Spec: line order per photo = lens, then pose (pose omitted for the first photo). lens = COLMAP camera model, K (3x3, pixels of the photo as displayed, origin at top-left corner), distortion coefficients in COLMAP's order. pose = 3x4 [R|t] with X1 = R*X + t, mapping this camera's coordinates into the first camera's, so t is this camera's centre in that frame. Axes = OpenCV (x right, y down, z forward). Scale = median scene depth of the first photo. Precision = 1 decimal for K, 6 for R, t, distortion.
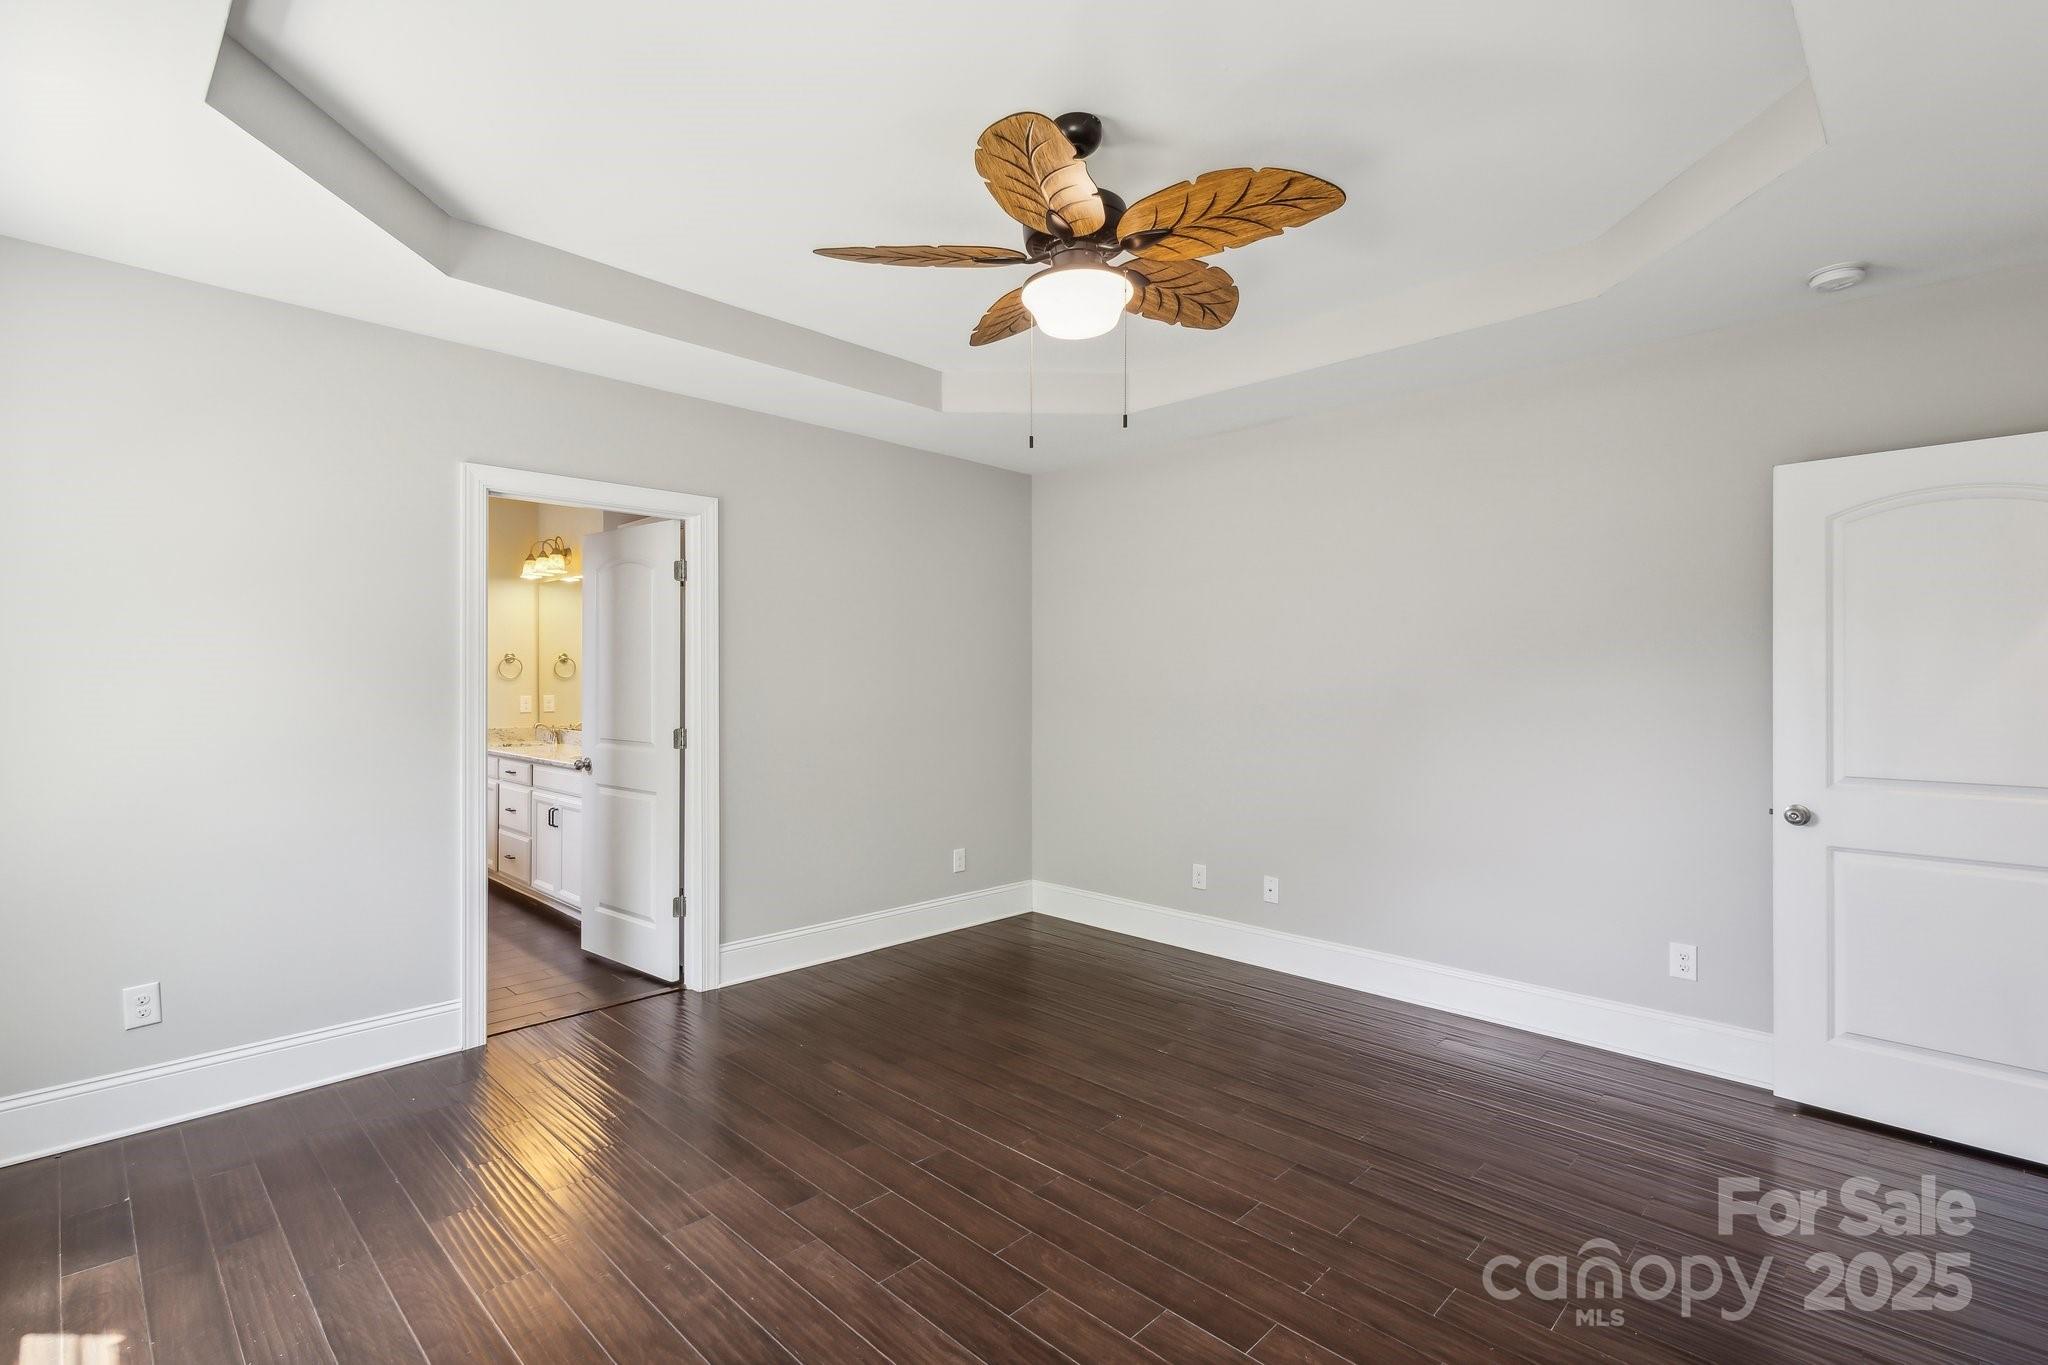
lens RADIAL K [[946.0, 0, 1030.1], [0, 946.0, 687.3], [0, 0, 1]] dist [0.009571, -0.001399]
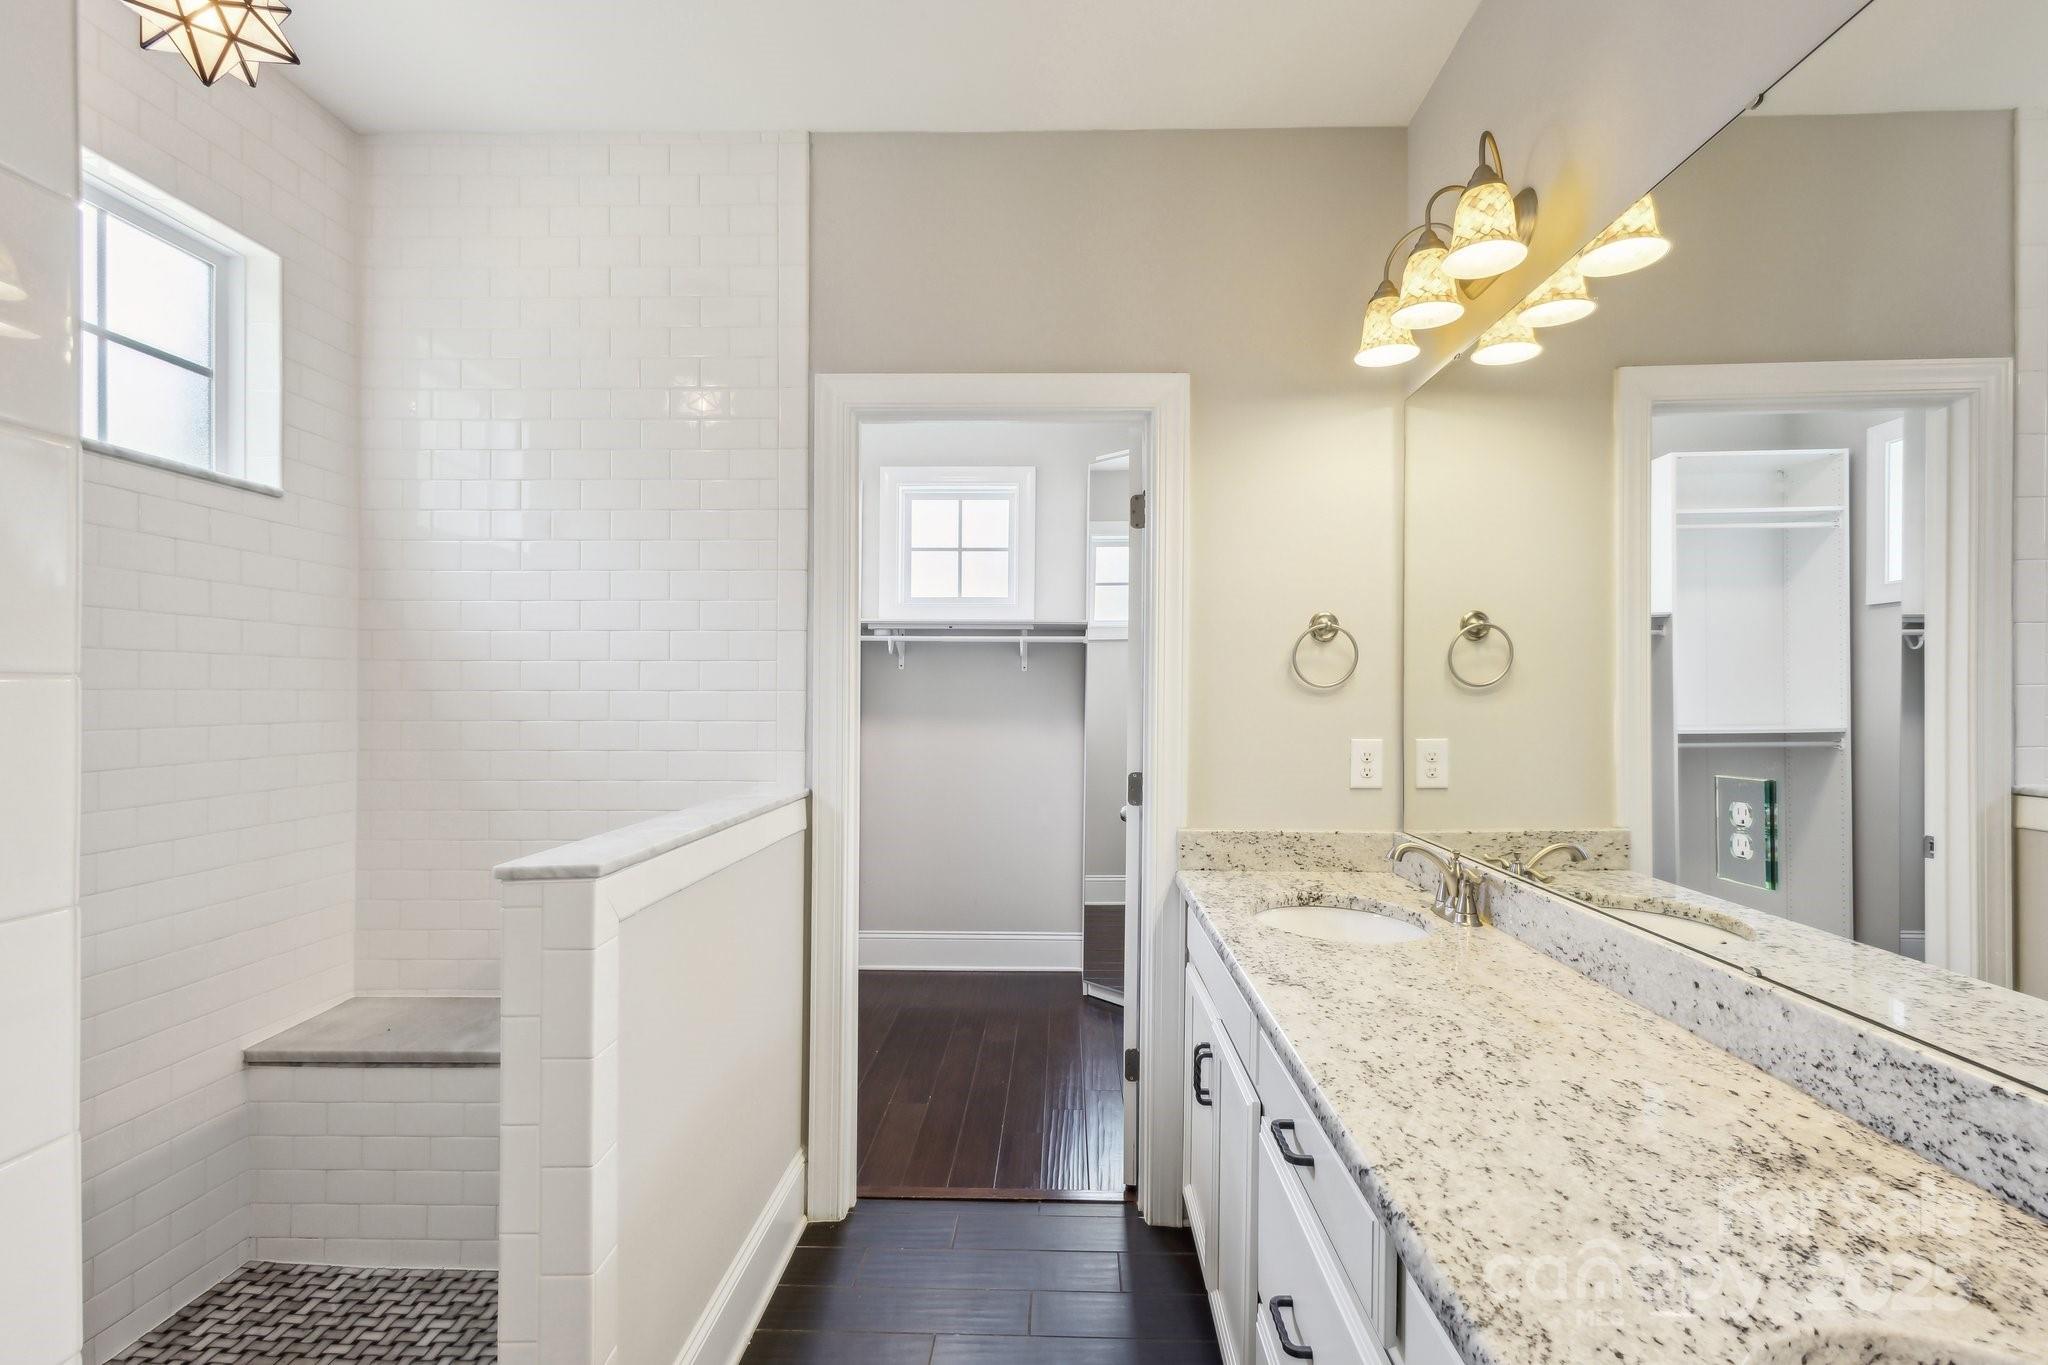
lens RADIAL K [[946.0, 0, 1036.9], [0, 946.0, 692.9], [0, 0, 1]] dist [0.009571, -0.001399]
pose [[0.669709, 0.004873, -0.742607, -0.357808], [-0.010064, 0.999946, -0.002514, -0.005146], [0.742555, 0.009157, 0.669722, 0.681916]]
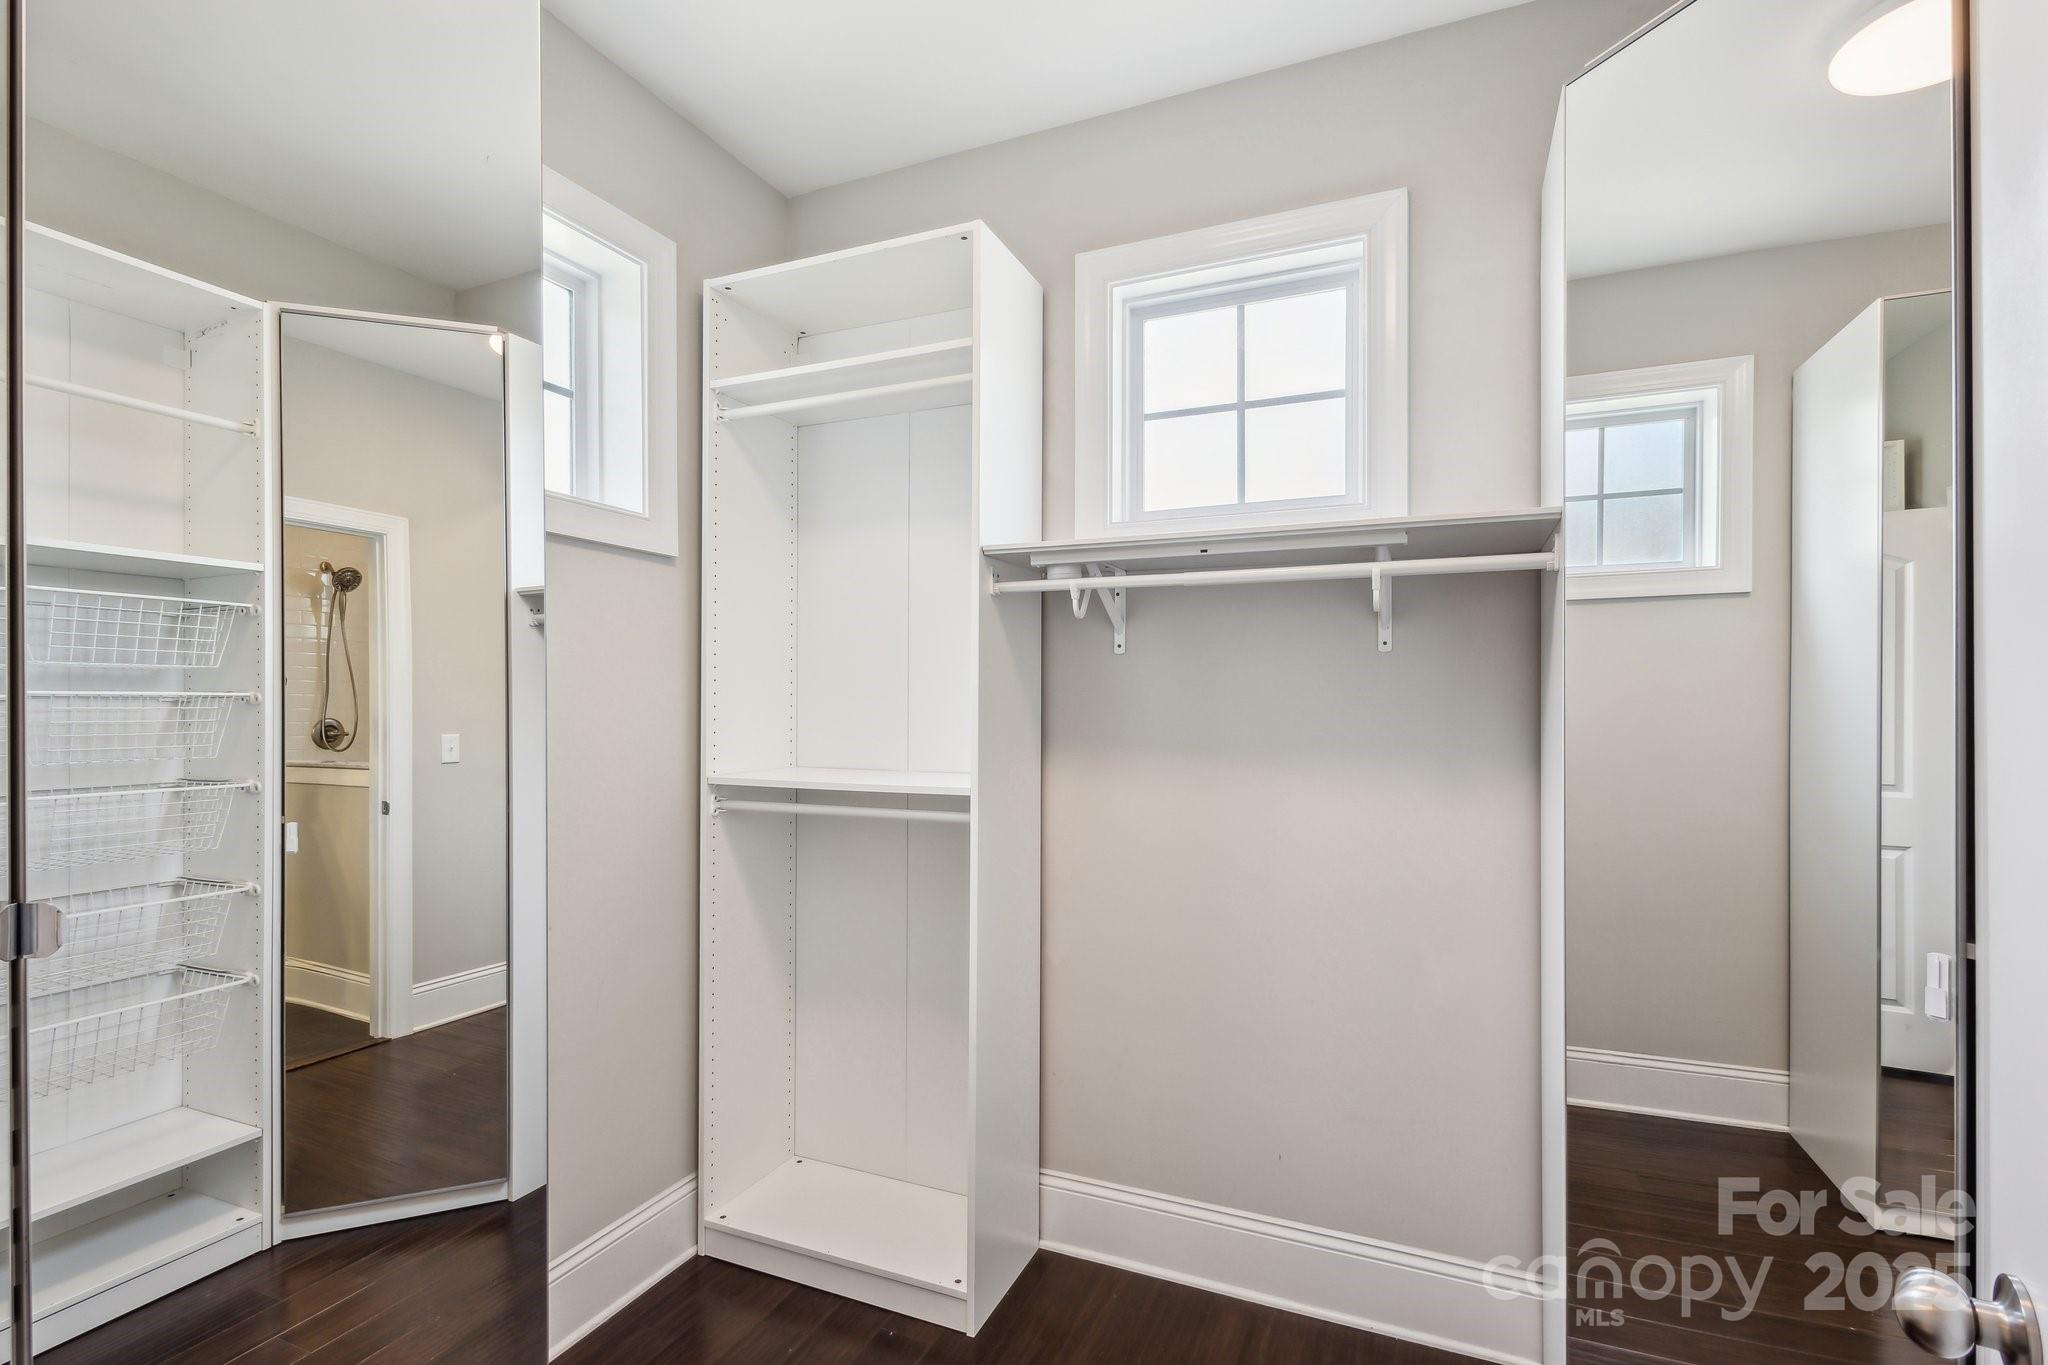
lens RADIAL K [[946.0, 0, 1029.3], [0, 946.0, 697.8], [0, 0, 1]] dist [0.009571, -0.001399]
pose [[0.353288, -0.007784, -0.935482, -0.456507], [-0.005535, 0.999930, -0.010411, -0.004455], [0.935498, 0.008856, 0.353221, 0.768621]]
